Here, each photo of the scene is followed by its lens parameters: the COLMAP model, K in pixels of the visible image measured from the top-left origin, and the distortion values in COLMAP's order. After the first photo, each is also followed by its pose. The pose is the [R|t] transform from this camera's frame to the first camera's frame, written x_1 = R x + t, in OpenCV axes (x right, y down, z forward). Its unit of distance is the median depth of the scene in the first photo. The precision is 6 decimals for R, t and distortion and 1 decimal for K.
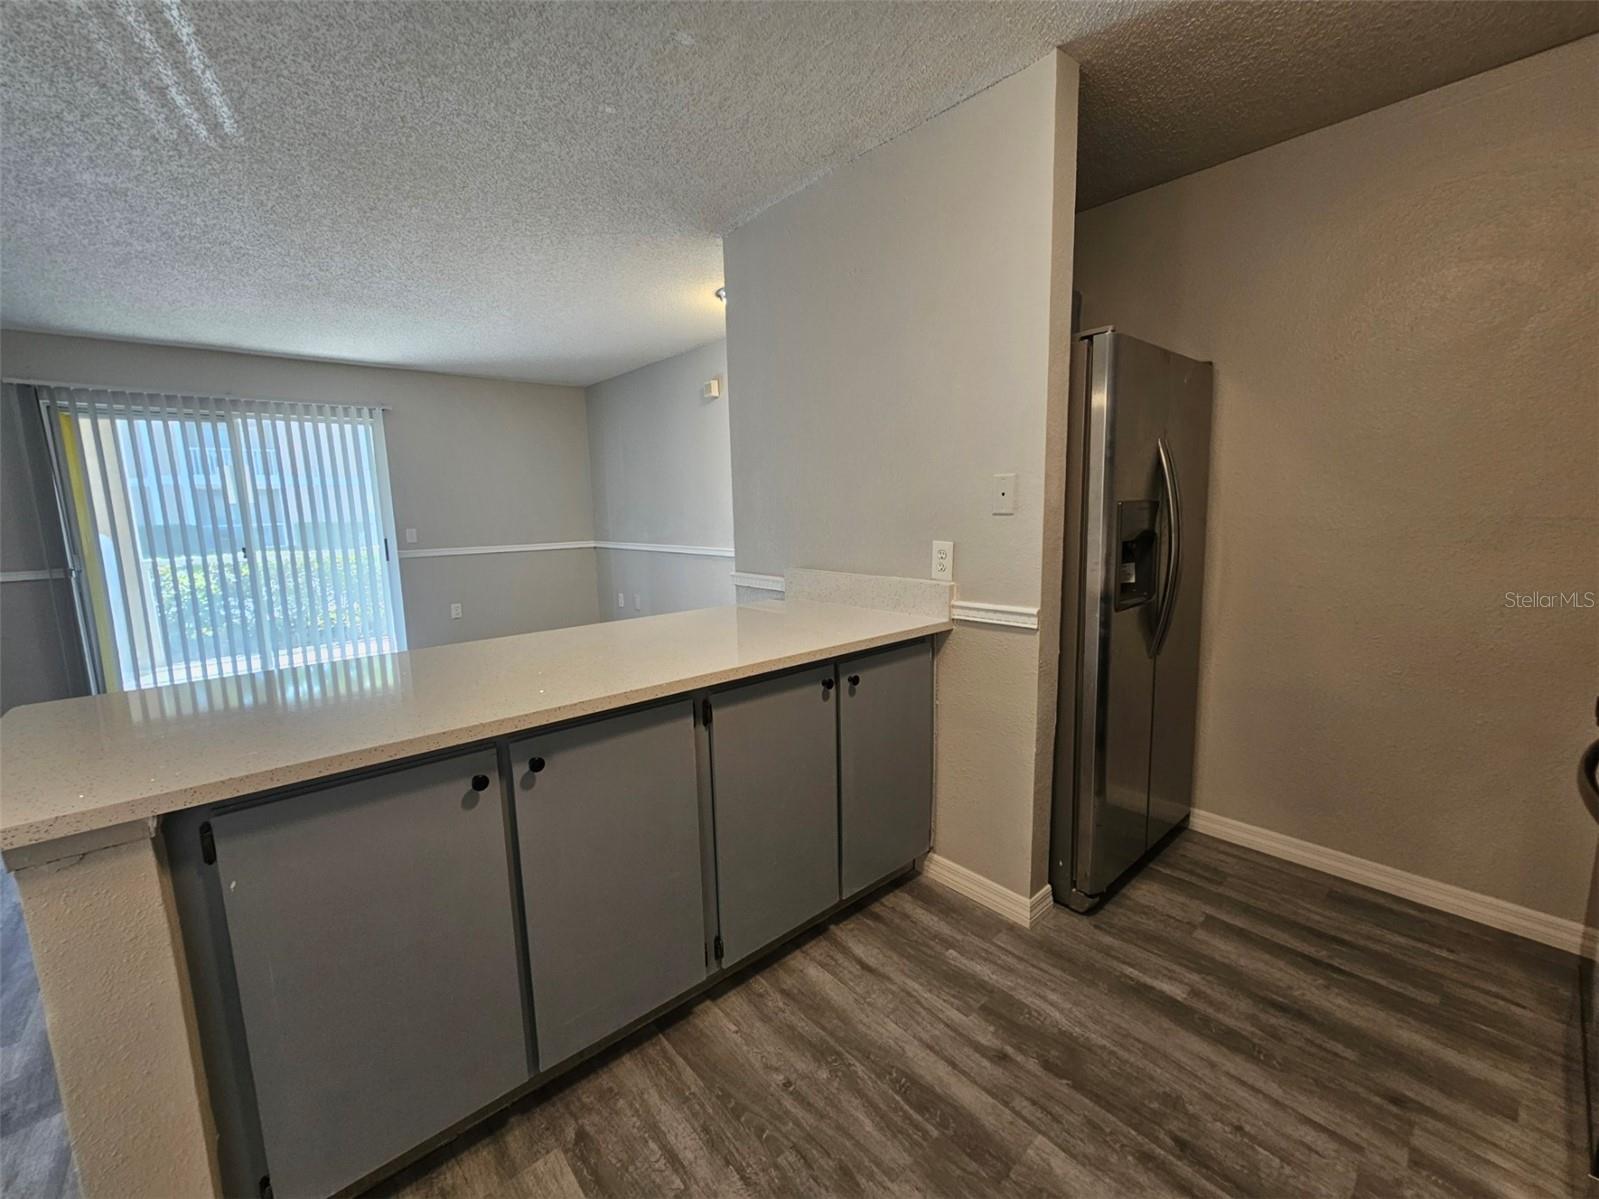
lens RADIAL K [[653.1, 0, 806.5], [0, 653.1, 600.3], [0, 0, 1]] dist [0.000587, 0.000154]
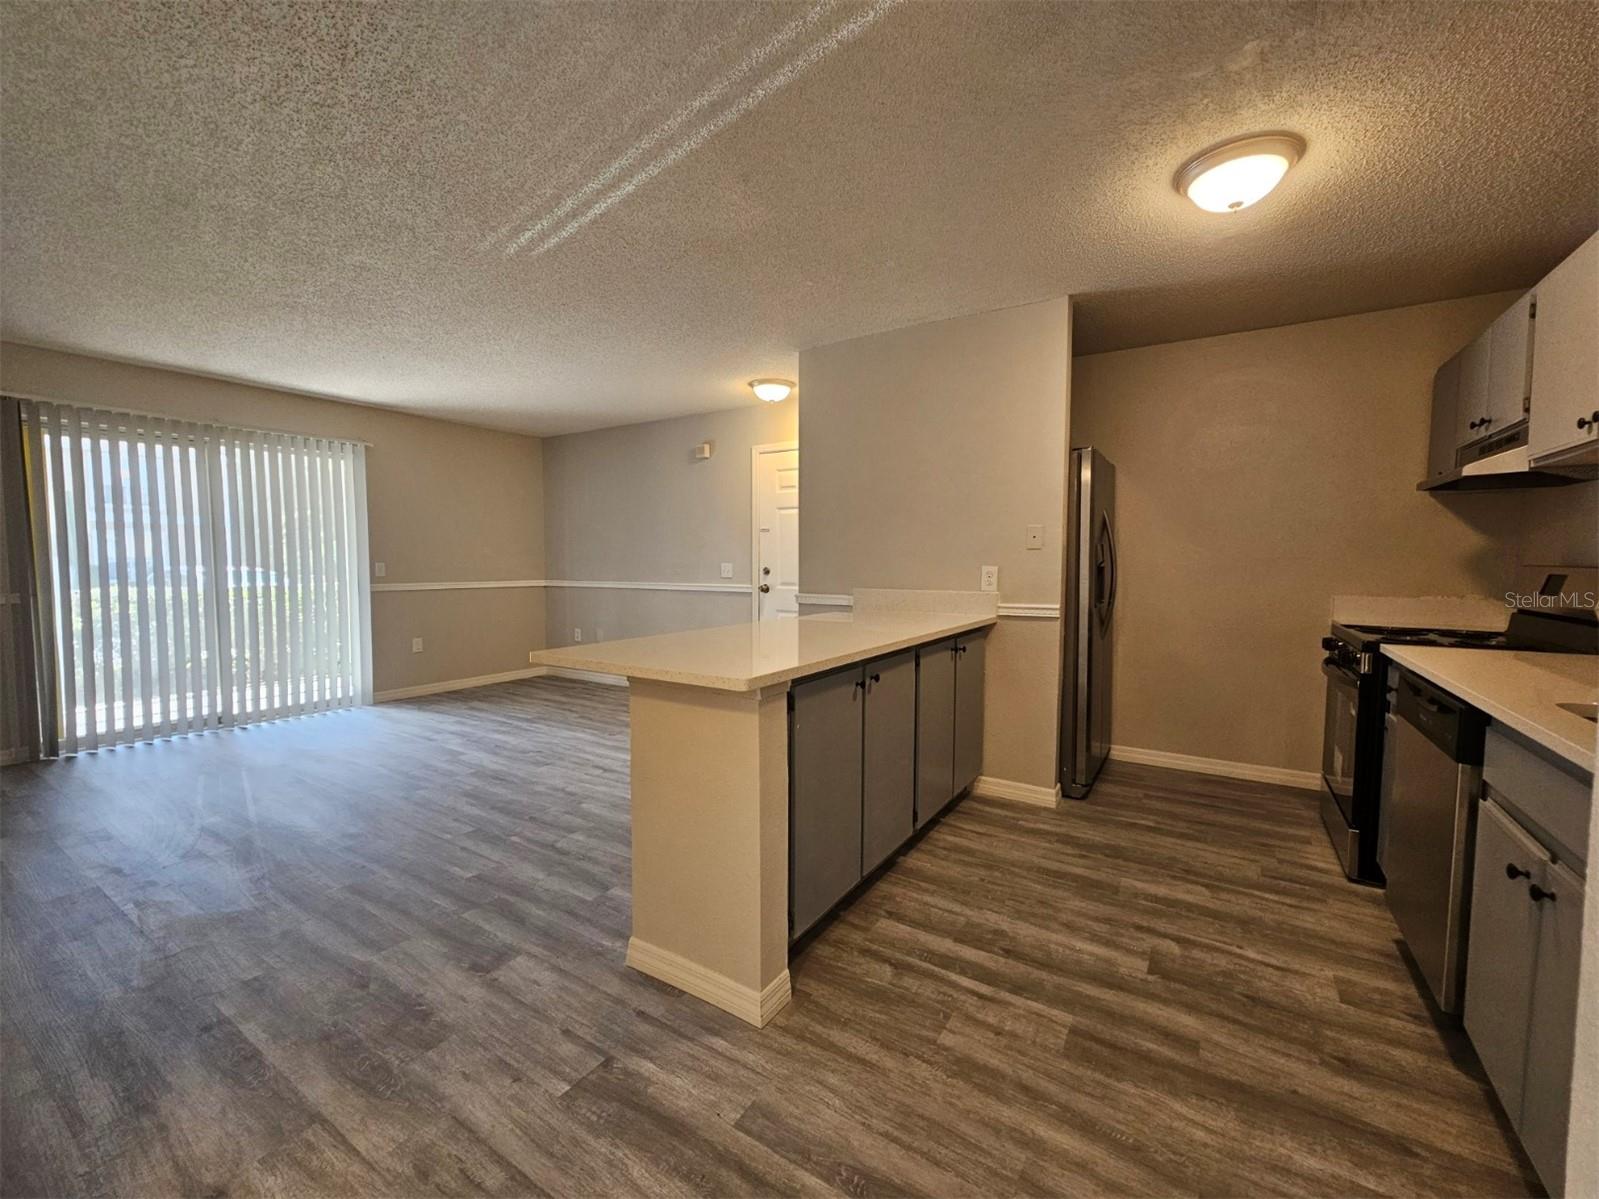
lens RADIAL K [[653.1, 0, 806.5], [0, 653.1, 600.3], [0, 0, 1]] dist [0.000587, 0.000154]
pose [[0.958739, 0.006865, 0.284205, -0.724087], [0.018228, 0.996167, -0.085552, 0.128459], [-0.283703, 0.087203, 0.954939, -0.405236]]
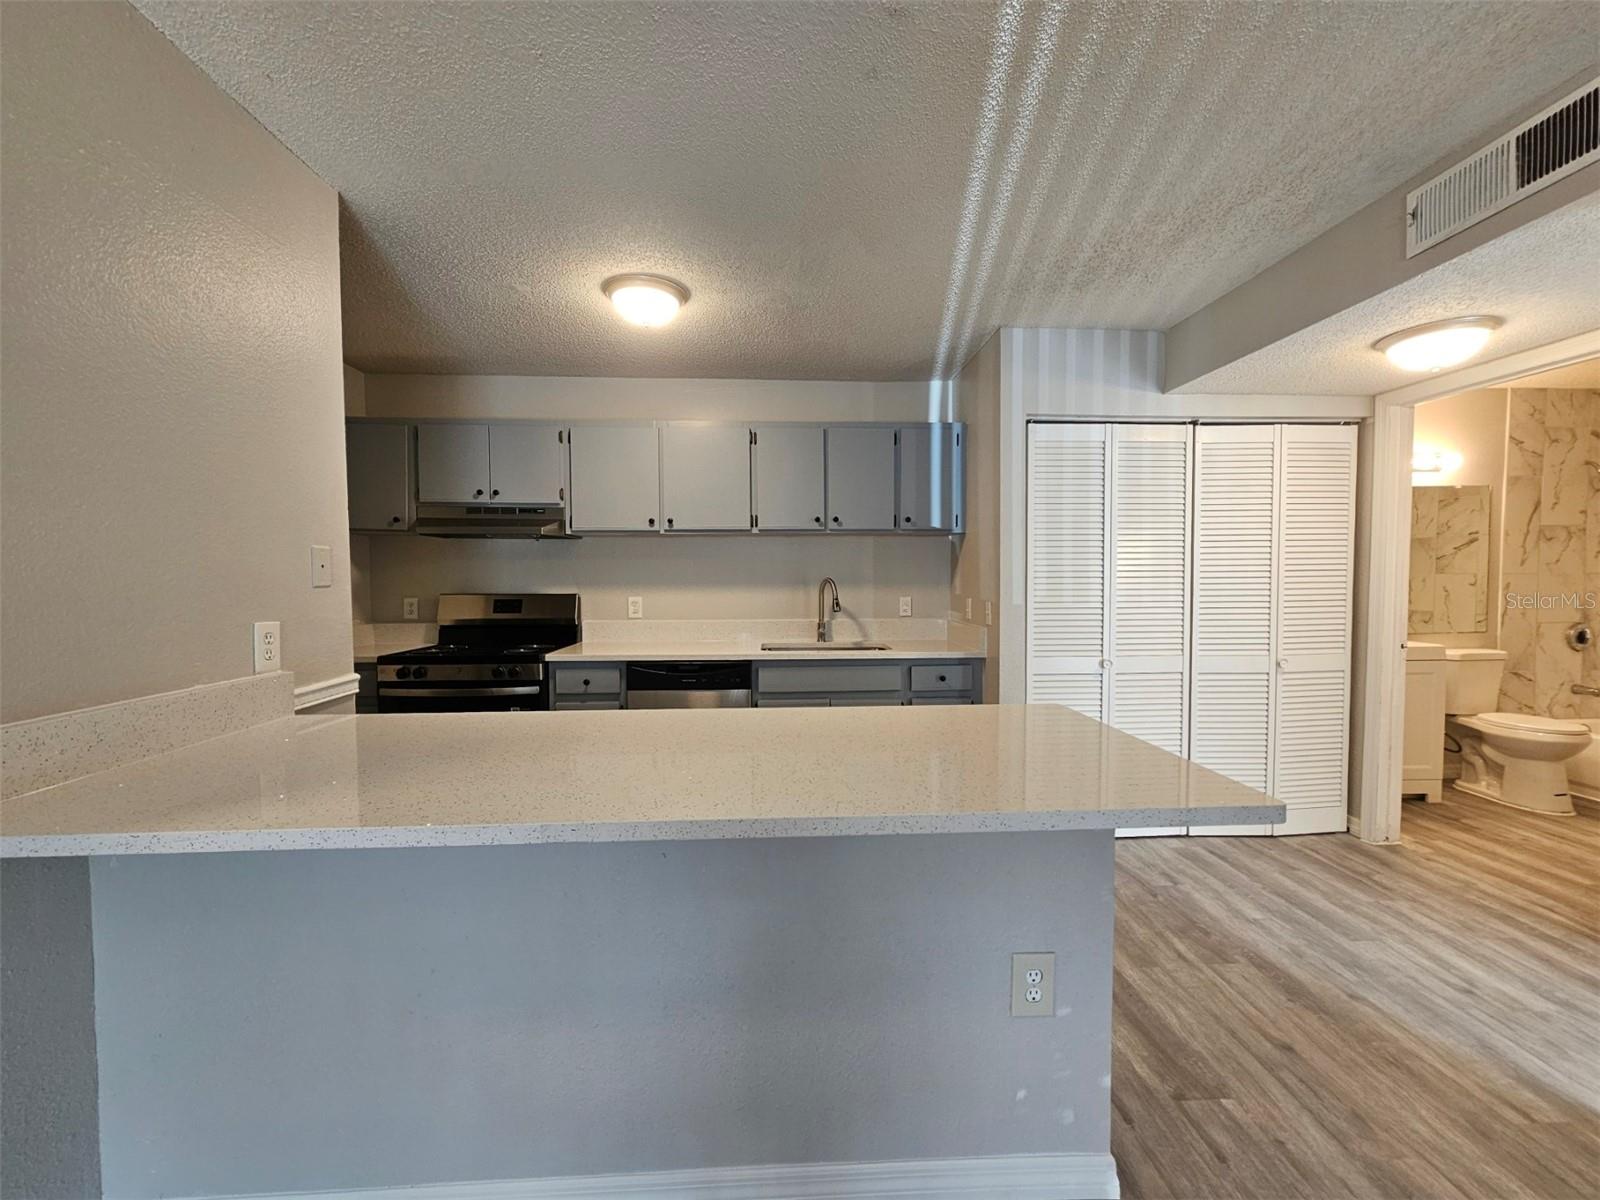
lens RADIAL K [[651.2, 0, 806.3], [0, 651.2, 601.3], [0, 0, 1]] dist [-0.000332, 0.000663]
pose [[-0.784880, 0.001255, 0.619647, -0.870243], [0.113246, 0.983446, 0.141451, -0.167087], [-0.609212, 0.181195, -0.772029, 1.320030]]
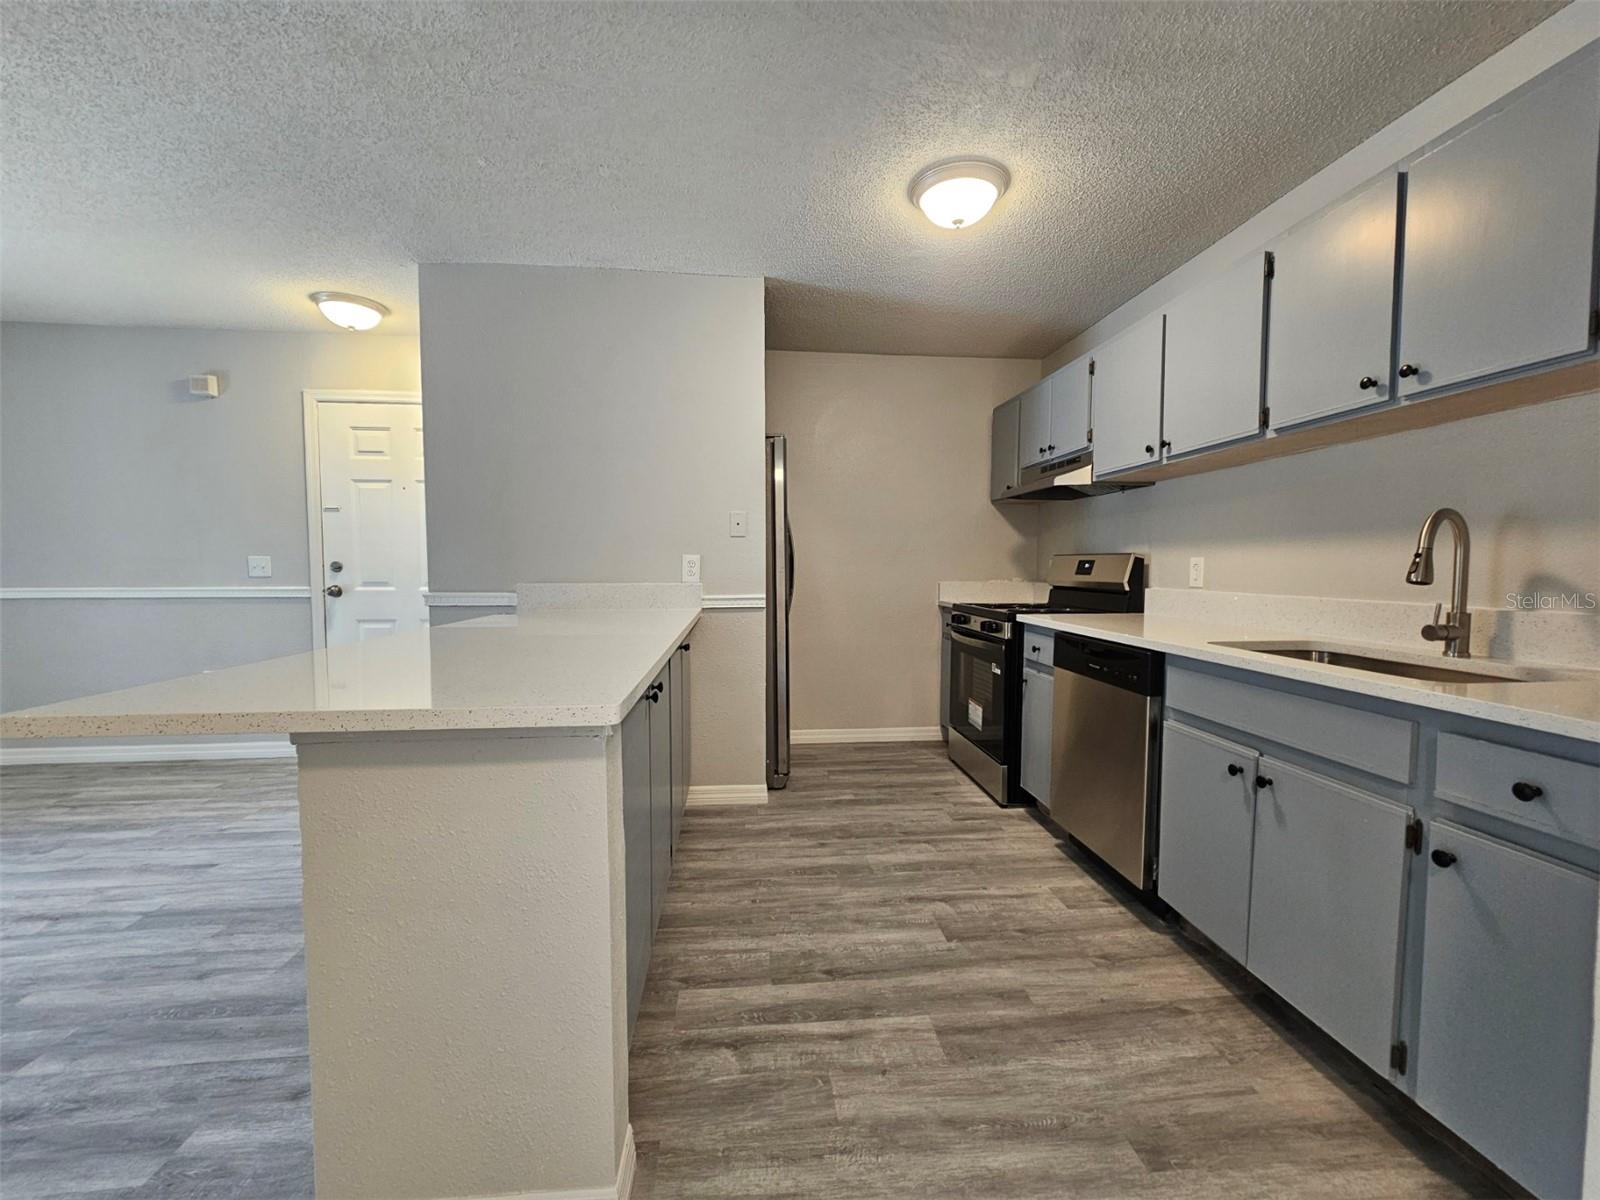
lens RADIAL K [[651.2, 0, 806.3], [0, 651.2, 601.3], [0, 0, 1]] dist [-0.000332, 0.000663]
pose [[0.579939, -0.021662, 0.814372, -0.887517], [0.104940, 0.993304, -0.048309, 0.115708], [-0.807873, 0.113477, 0.578329, -0.020700]]
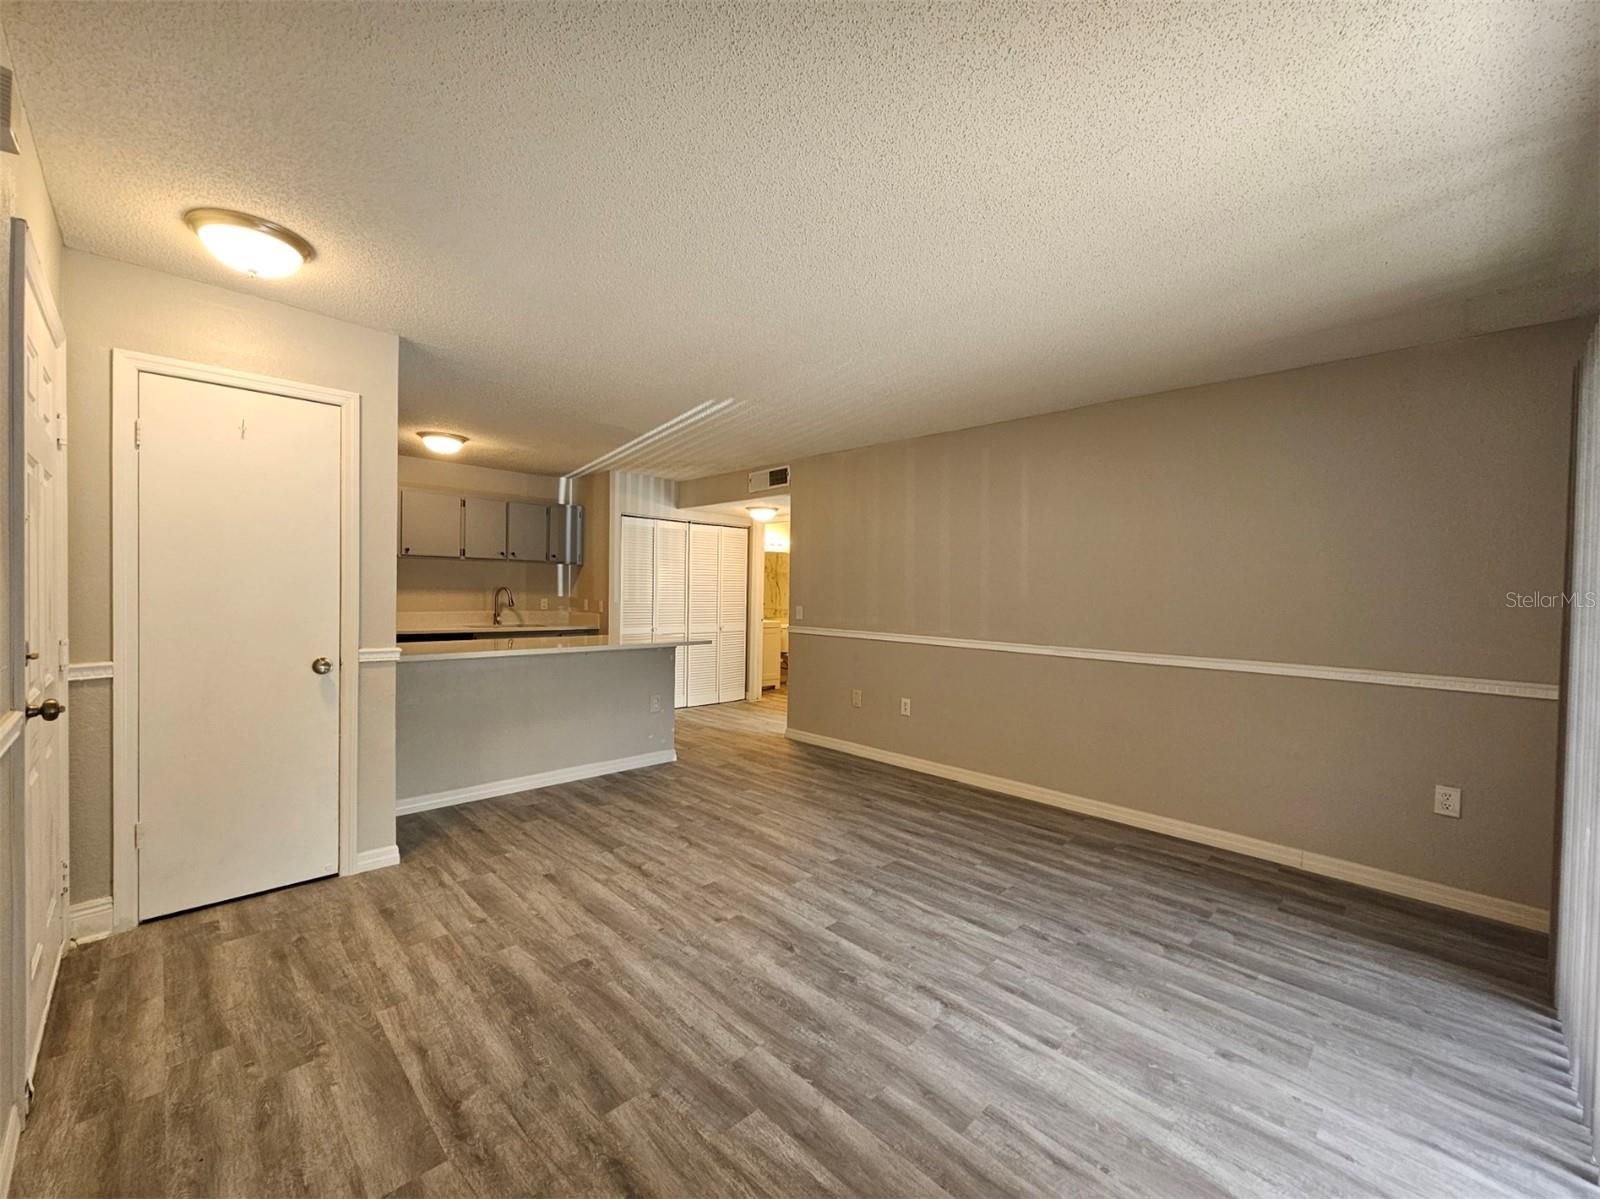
lens RADIAL K [[651.2, 0, 806.3], [0, 651.2, 600.8], [0, 0, 1]] dist [-0.000332, 0.000663]
pose [[-0.997942, 0.002517, -0.064067, -1.044864], [-0.008215, 0.985973, 0.166701, -0.444378], [0.063588, 0.166884, -0.983924, 3.111541]]
